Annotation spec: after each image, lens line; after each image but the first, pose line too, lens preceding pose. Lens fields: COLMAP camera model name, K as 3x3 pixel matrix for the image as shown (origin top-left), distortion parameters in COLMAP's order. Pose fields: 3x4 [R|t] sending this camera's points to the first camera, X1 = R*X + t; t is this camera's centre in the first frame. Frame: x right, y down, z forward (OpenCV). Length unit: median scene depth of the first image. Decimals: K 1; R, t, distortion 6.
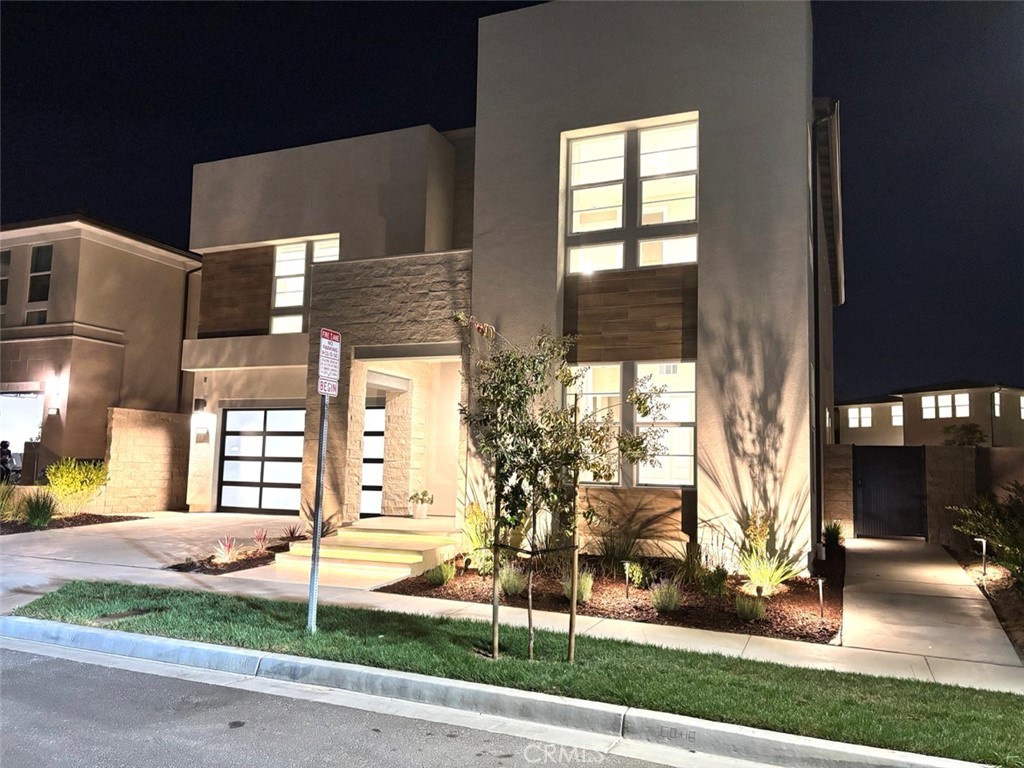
lens RADIAL K [[775.8, 0, 512.0], [0, 775.8, 384.0], [0, 0, 1]] dist [0.199210, -0.475225]
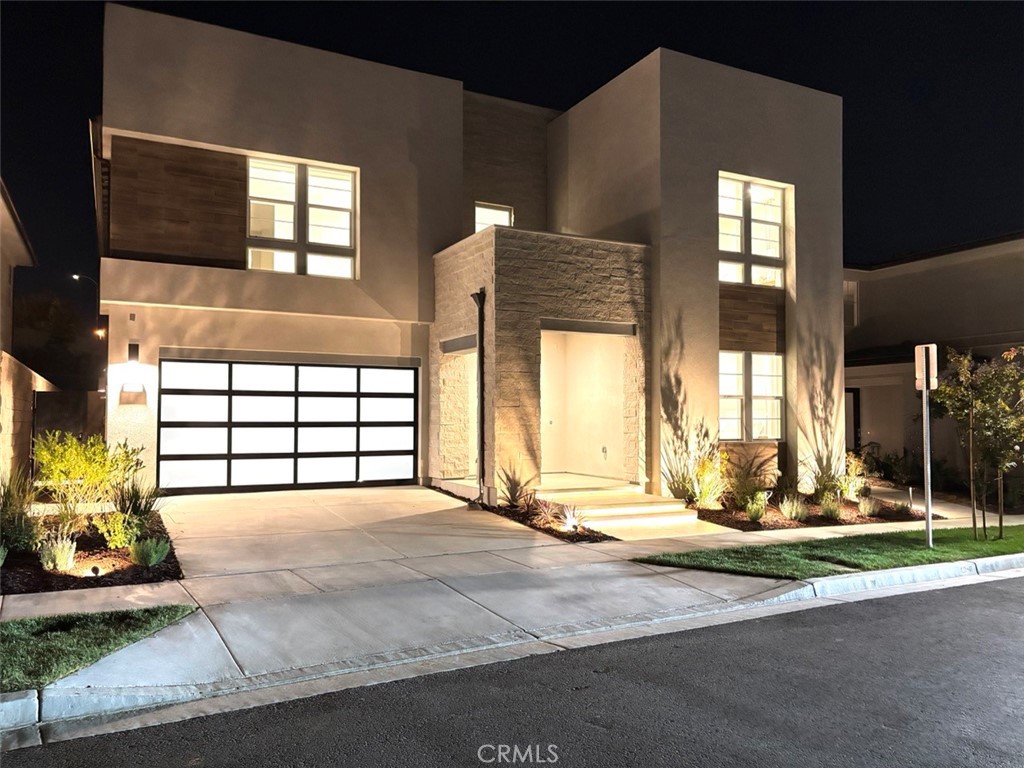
lens RADIAL K [[775.8, 0, 512.0], [0, 775.8, 384.0], [0, 0, 1]] dist [0.199210, -0.475225]
pose [[0.624476, 0.013028, 0.780936, -1.155434], [-0.072984, 0.996459, 0.041739, 0.000003], [-0.777627, -0.083061, 0.623215, 0.428255]]
